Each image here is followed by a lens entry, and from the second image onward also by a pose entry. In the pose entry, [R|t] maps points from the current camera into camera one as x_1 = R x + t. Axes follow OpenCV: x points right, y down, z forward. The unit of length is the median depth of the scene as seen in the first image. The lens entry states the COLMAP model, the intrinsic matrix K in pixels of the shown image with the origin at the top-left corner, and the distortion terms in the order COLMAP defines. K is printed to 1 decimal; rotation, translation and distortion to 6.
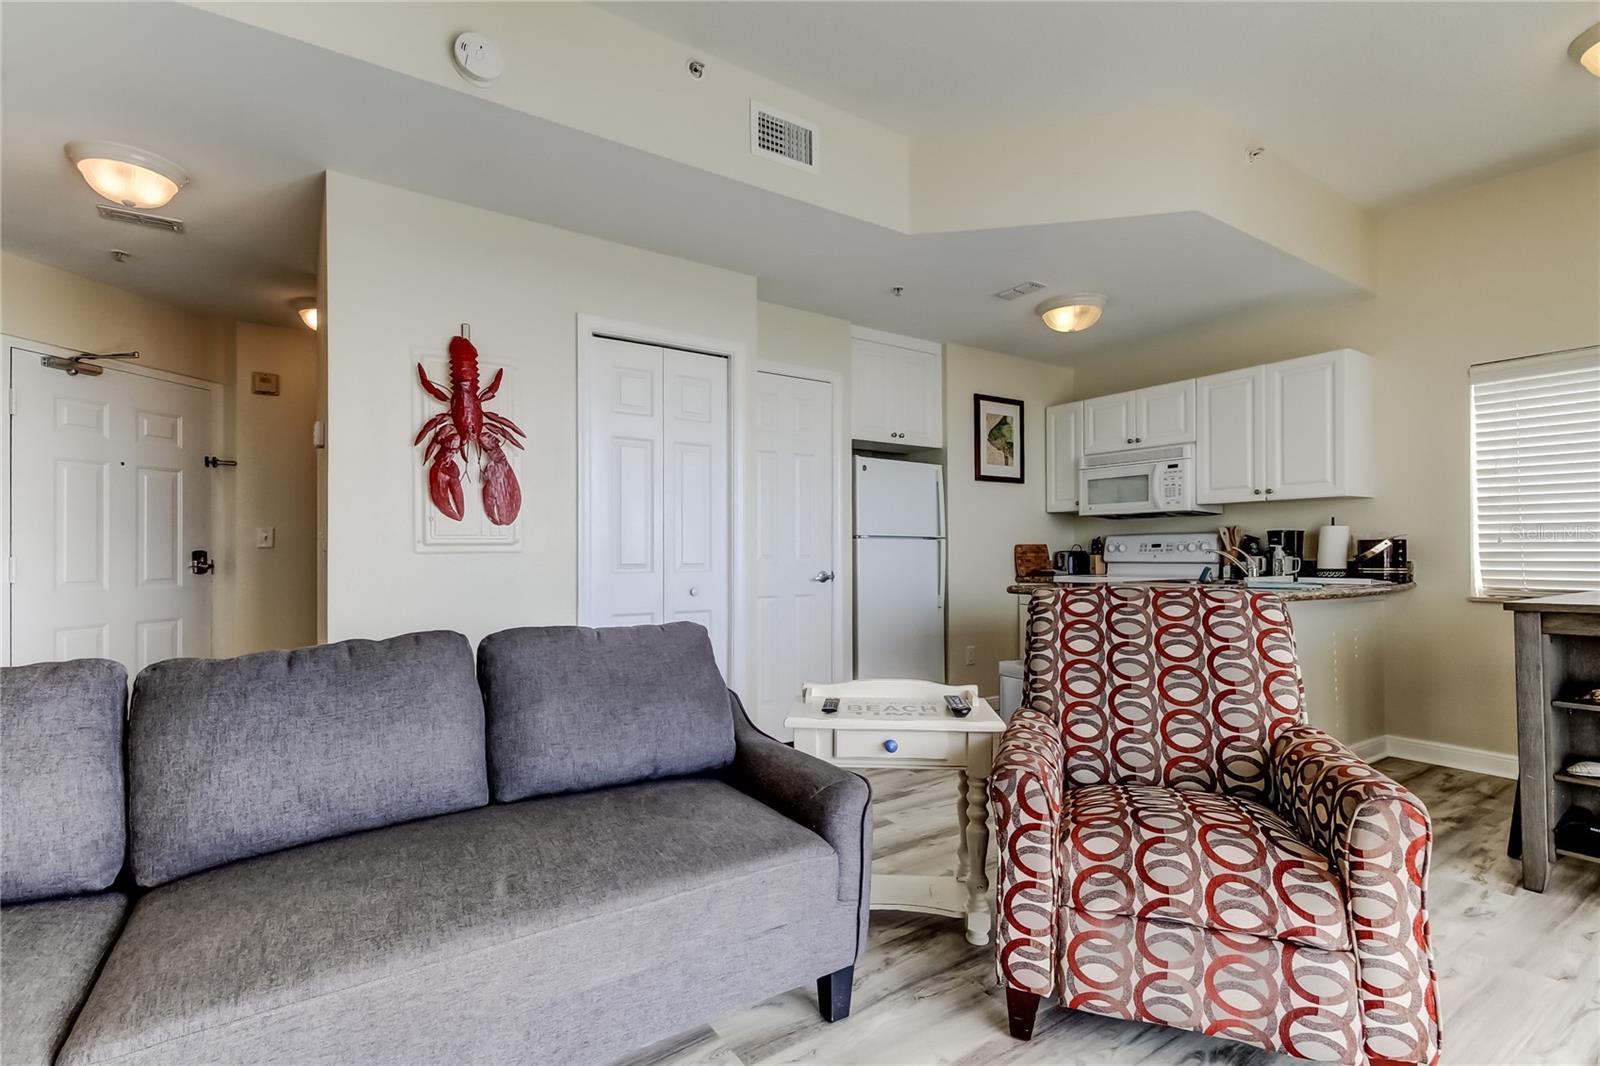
lens RADIAL K [[723.5, 0, 797.7], [0, 723.5, 545.1], [0, 0, 1]] dist [0.004204, -0.000021]
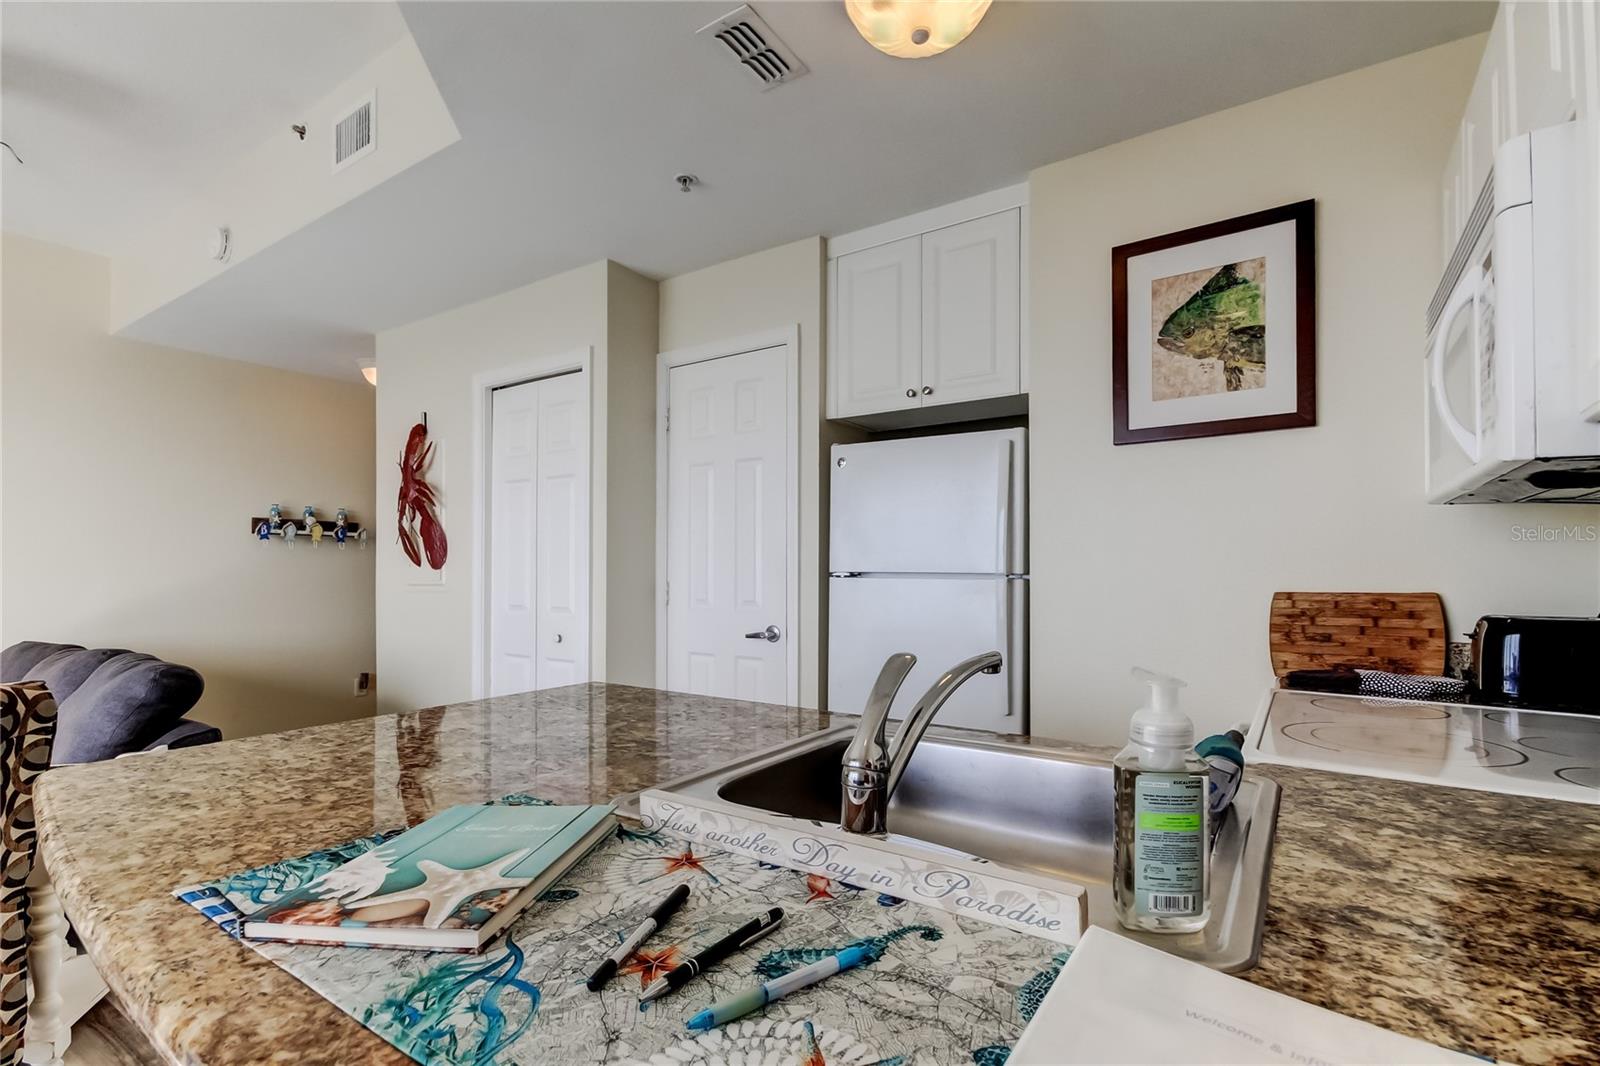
lens RADIAL K [[738.5, 0, 809.1], [0, 738.5, 559.3], [0, 0, 1]] dist [0.025378, -0.011408]
pose [[0.388456, -0.012230, -0.921386, 0.644704], [0.007961, 0.999919, -0.009916, -0.018121], [0.921433, -0.003483, 0.388522, 0.713141]]
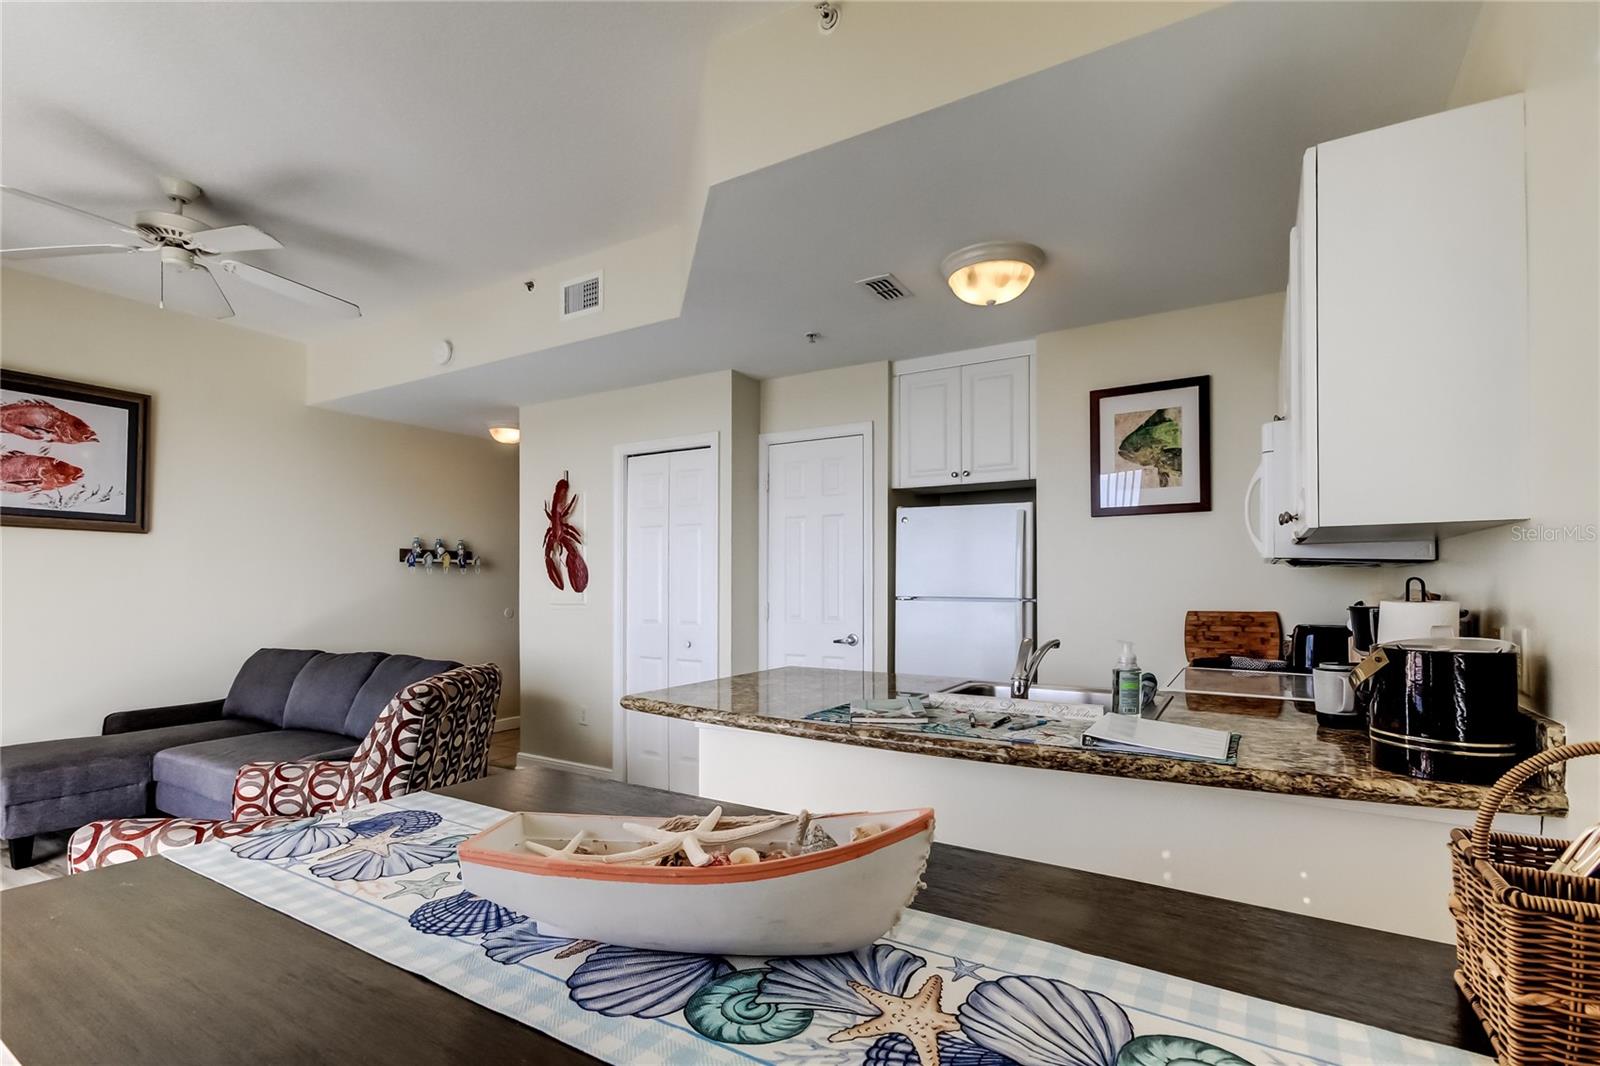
lens RADIAL K [[725.8, 0, 824.8], [0, 725.8, 569.0], [0, 0, 1]] dist [-0.000669, -0.006620]
pose [[0.445489, -0.018888, -0.895088, 0.821350], [0.004915, 0.999814, -0.018651, -0.030374], [0.895274, 0.003910, 0.445499, 0.506627]]
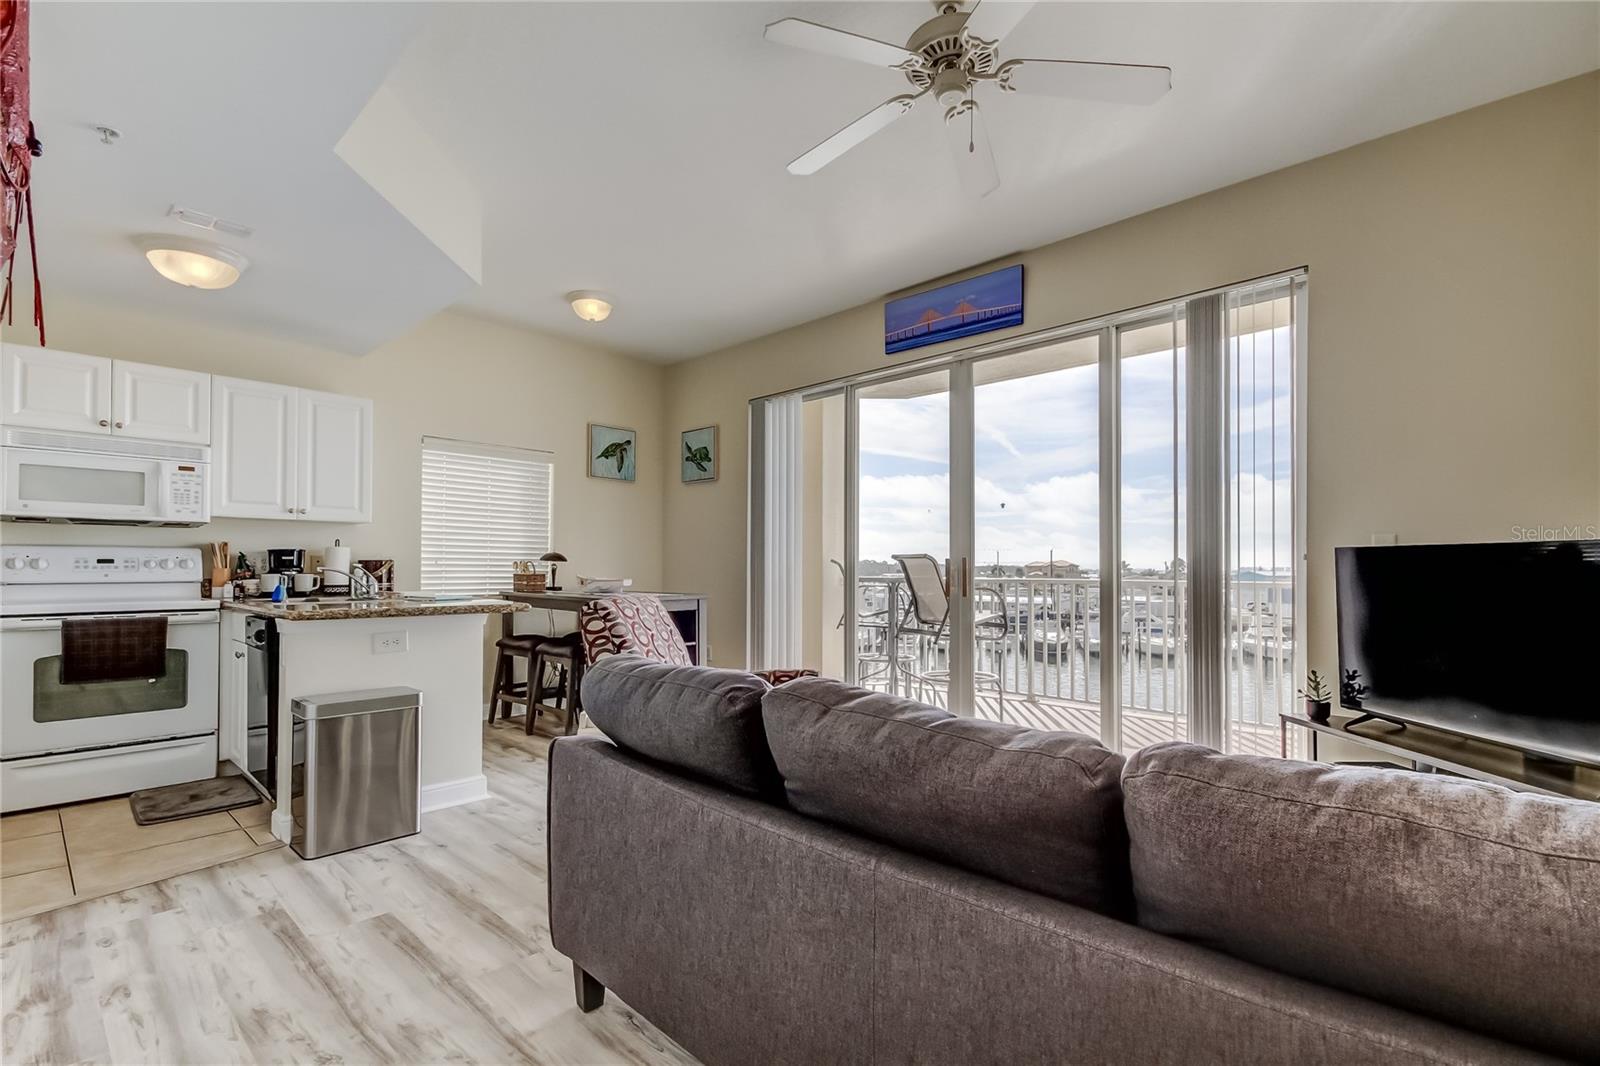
lens RADIAL K [[738.5, 0, 809.1], [0, 738.5, 559.3], [0, 0, 1]] dist [0.025378, -0.011408]
pose [[-0.221313, 0.013760, 0.975106, -0.499510], [-0.010391, 0.999810, -0.016467, 0.004658], [-0.975147, -0.013776, -0.221128, 0.473555]]
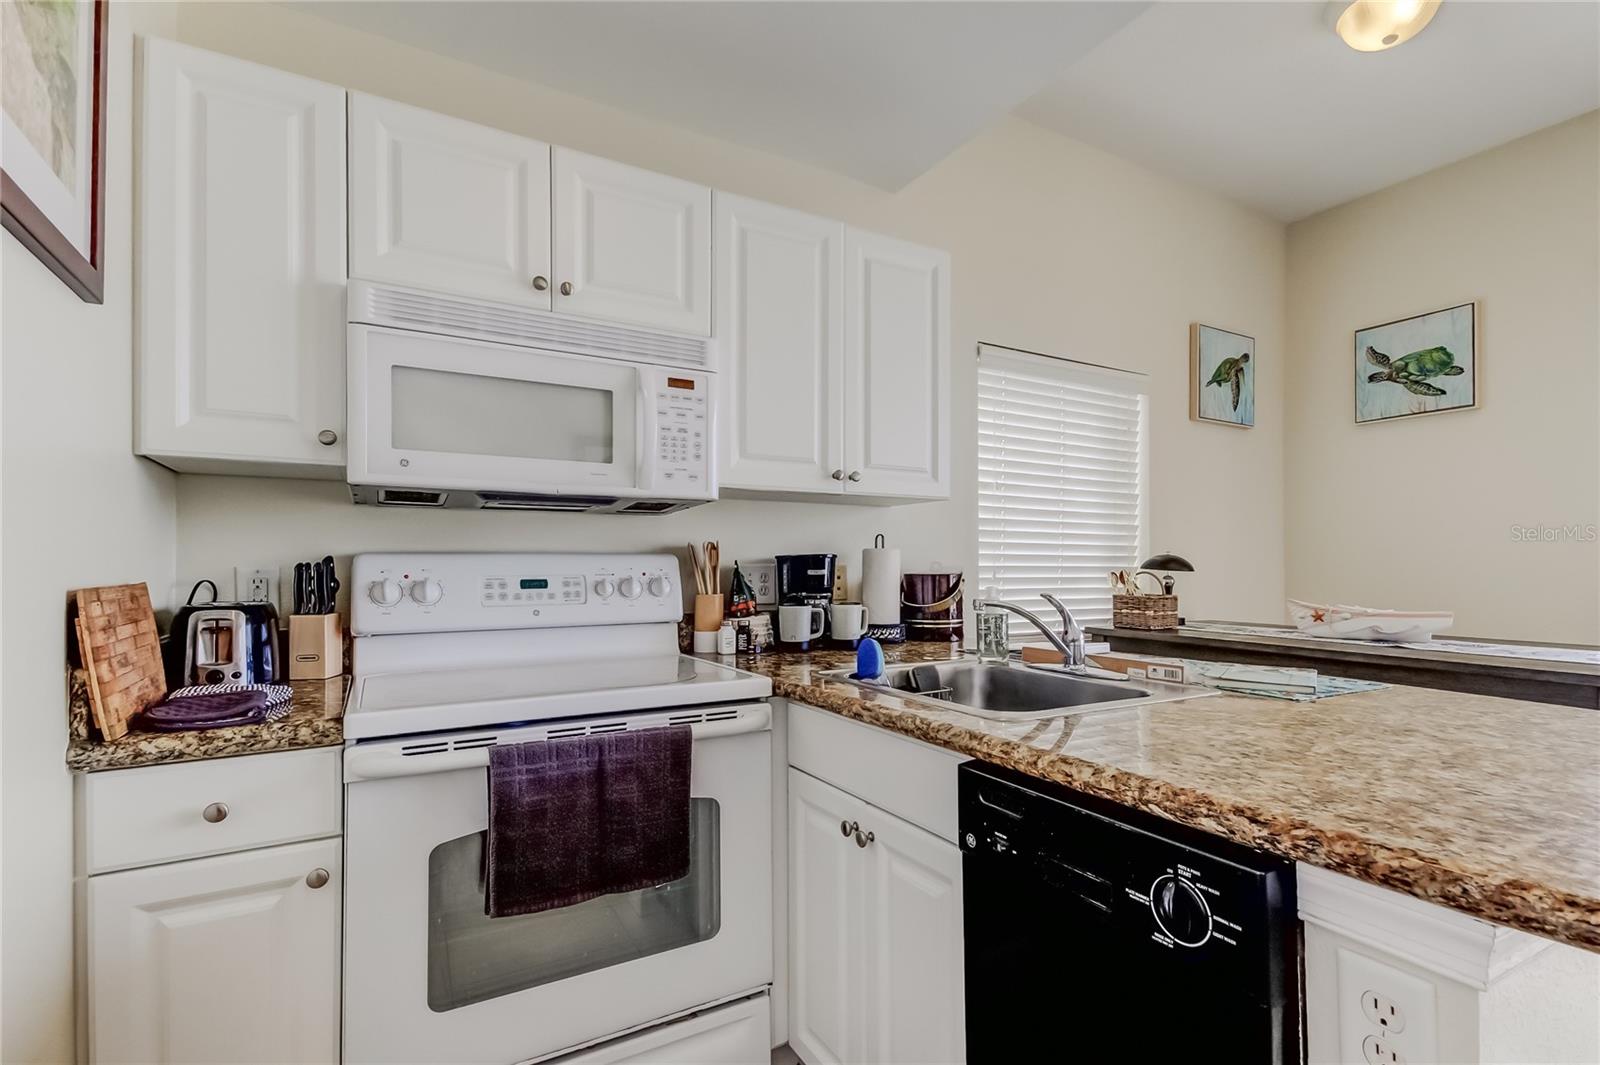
lens RADIAL K [[752.6, 0, 839.7], [0, 752.6, 560.6], [0, 0, 1]] dist [0.018720, -0.000375]
pose [[0.044312, 0.011151, 0.998955, 0.110448], [-0.006610, 0.999919, -0.010868, -0.008581], [-0.998996, -0.006121, 0.044383, 0.887481]]
